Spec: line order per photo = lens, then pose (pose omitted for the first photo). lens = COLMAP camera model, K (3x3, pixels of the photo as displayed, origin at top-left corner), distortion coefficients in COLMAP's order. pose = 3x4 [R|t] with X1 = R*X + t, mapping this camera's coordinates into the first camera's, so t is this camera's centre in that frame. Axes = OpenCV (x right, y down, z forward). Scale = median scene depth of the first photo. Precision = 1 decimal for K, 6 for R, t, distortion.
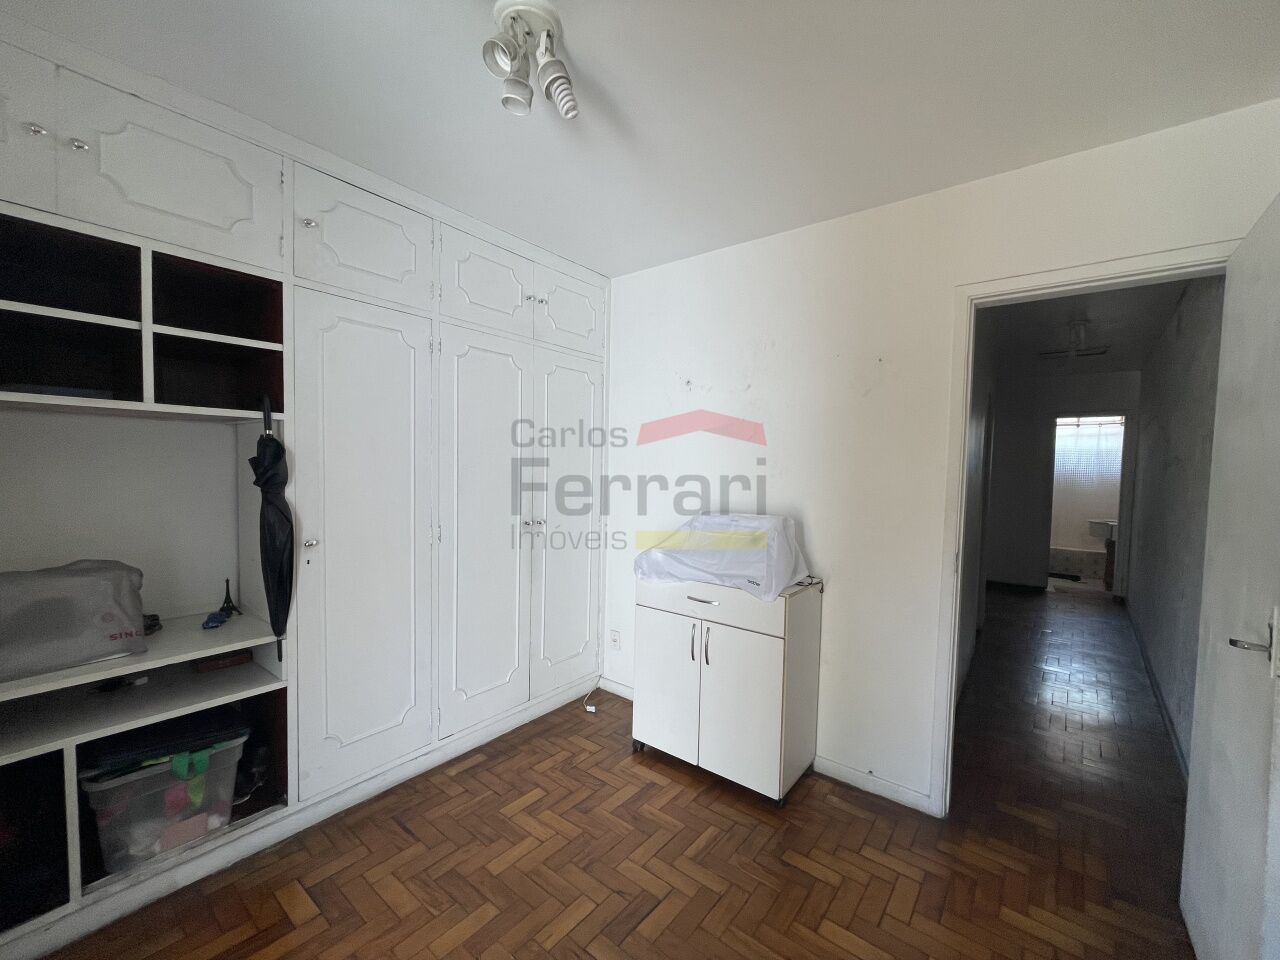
lens RADIAL K [[514.3, 0, 647.7], [0, 514.3, 487.7], [0, 0, 1]] dist [0.000876, -0.000012]
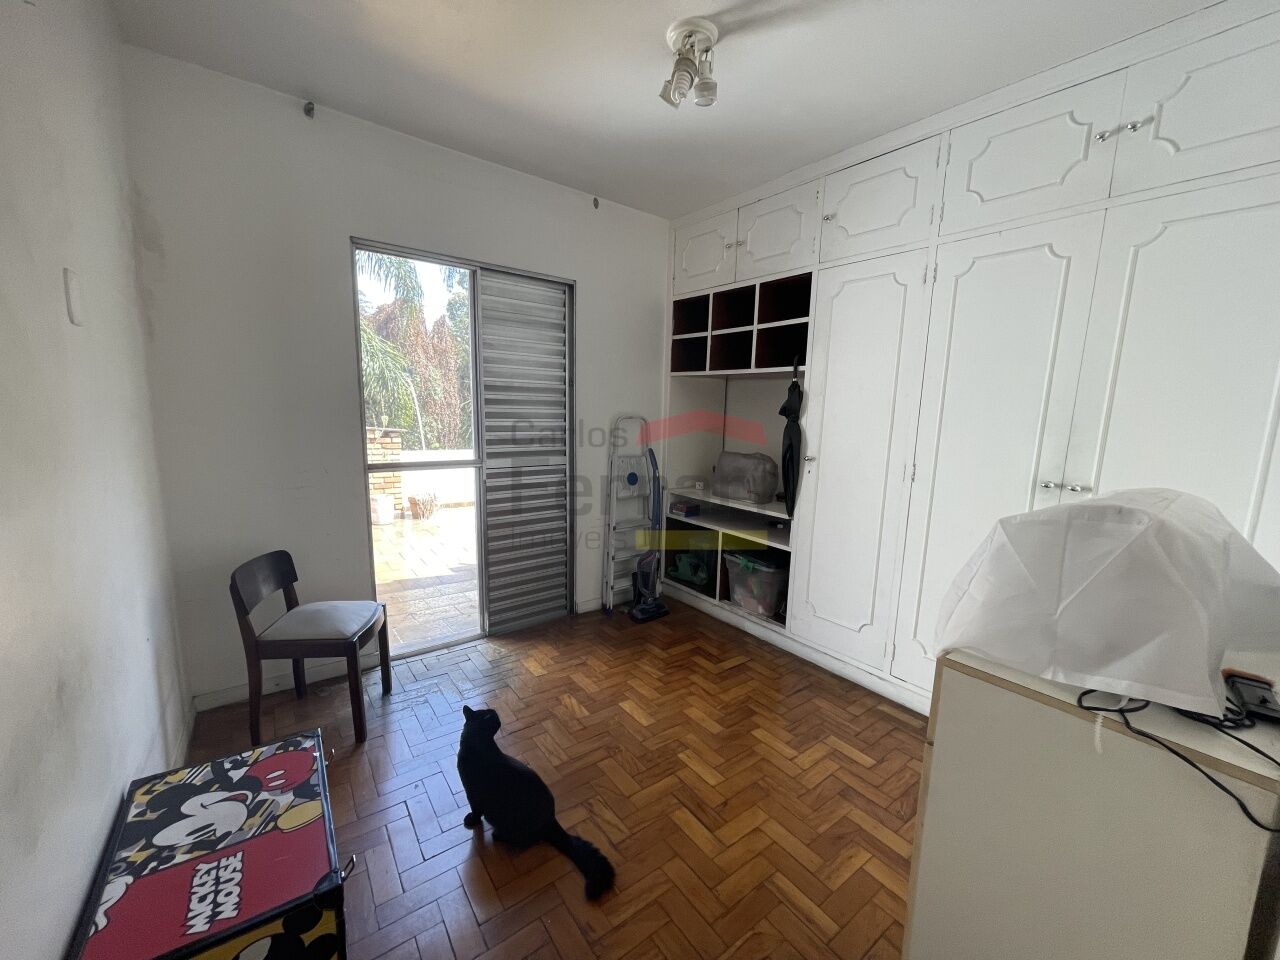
lens RADIAL K [[514.3, 0, 647.7], [0, 514.3, 487.7], [0, 0, 1]] dist [0.000876, -0.000012]
pose [[-0.240618, 0.123980, -0.962669, 0.841679], [-0.076341, 0.986319, 0.146108, 0.016104], [0.967613, 0.108648, -0.227861, 0.943773]]
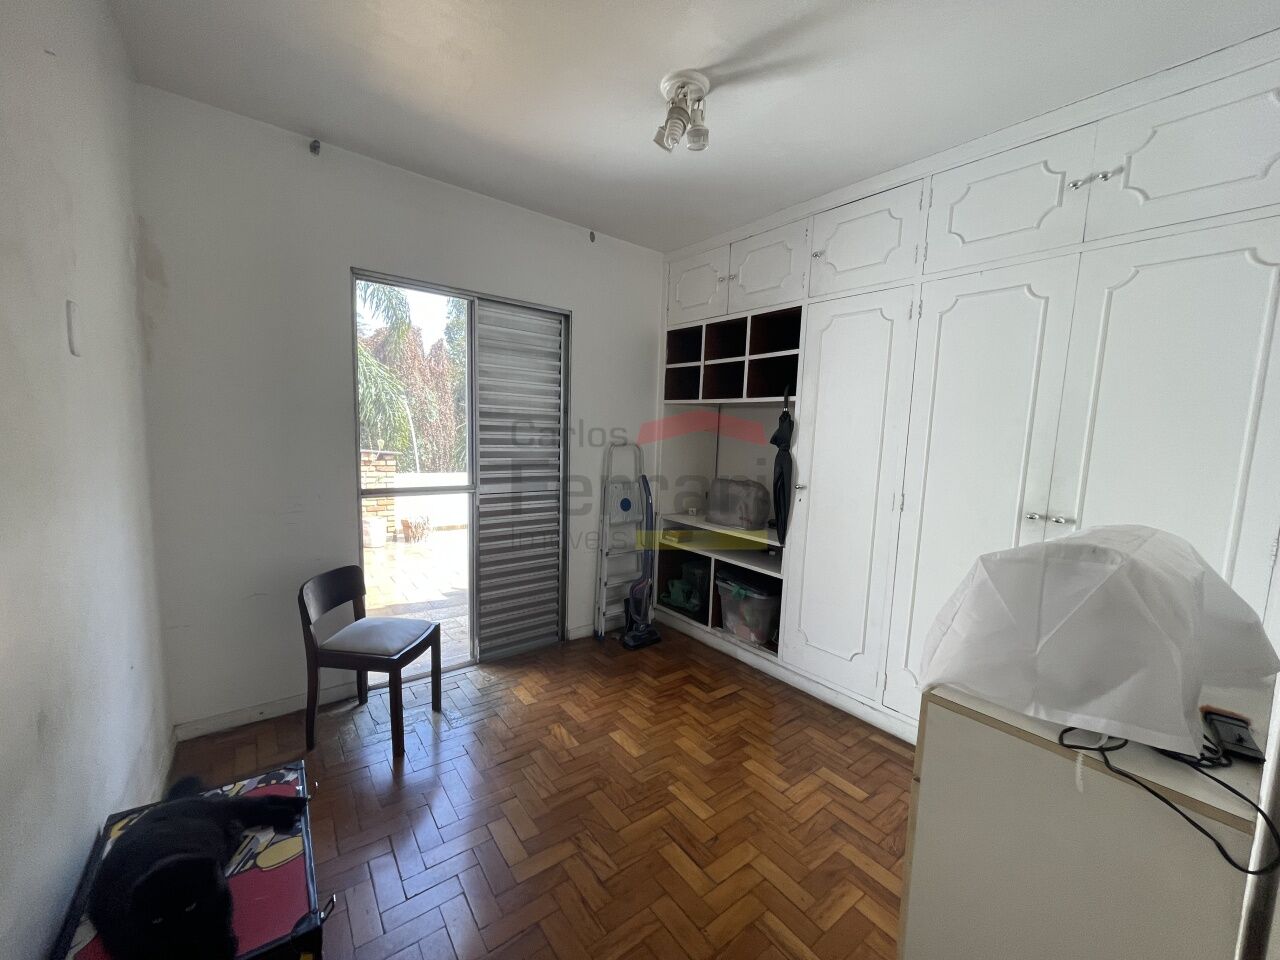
lens RADIAL K [[514.3, 0, 647.7], [0, 514.3, 487.7], [0, 0, 1]] dist [0.000876, -0.000012]
pose [[-0.231433, 0.080189, -0.969540, 0.849146], [-0.085157, 0.991102, 0.102299, 0.001365], [0.969117, 0.106239, -0.222545, 0.950391]]
